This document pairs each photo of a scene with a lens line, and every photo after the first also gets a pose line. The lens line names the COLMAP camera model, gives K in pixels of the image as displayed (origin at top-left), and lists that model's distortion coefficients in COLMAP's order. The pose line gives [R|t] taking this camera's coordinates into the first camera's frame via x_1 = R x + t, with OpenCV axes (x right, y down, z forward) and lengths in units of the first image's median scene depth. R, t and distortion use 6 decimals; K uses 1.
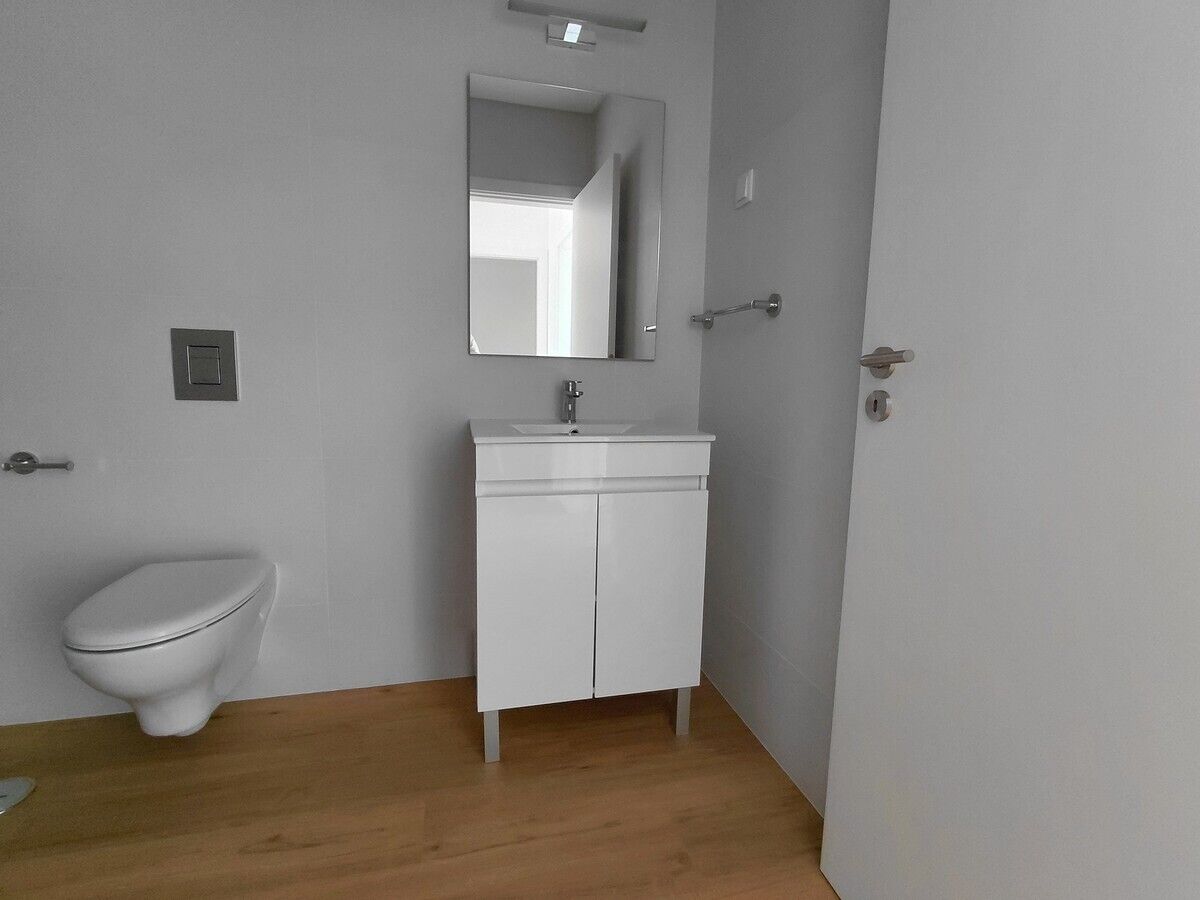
lens RADIAL K [[549.3, 0, 604.1], [0, 549.3, 448.7], [0, 0, 1]] dist [-0.003316, 0.000654]
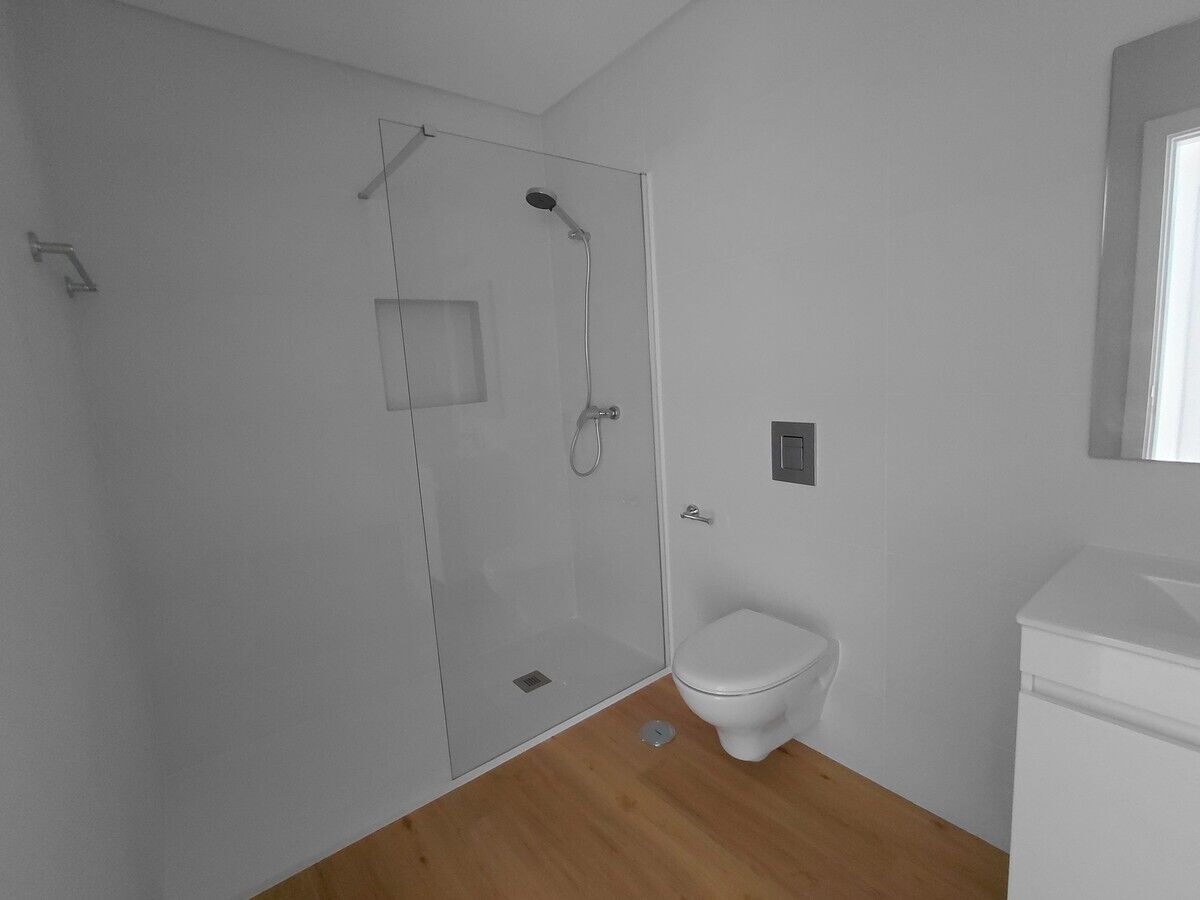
lens RADIAL K [[549.3, 0, 604.1], [0, 549.3, 448.7], [0, 0, 1]] dist [-0.003316, 0.000654]
pose [[0.411351, 0.080520, -0.907913, 0.148857], [-0.040864, 0.996718, 0.069882, -0.225727], [0.910560, 0.008355, 0.413292, 0.168619]]
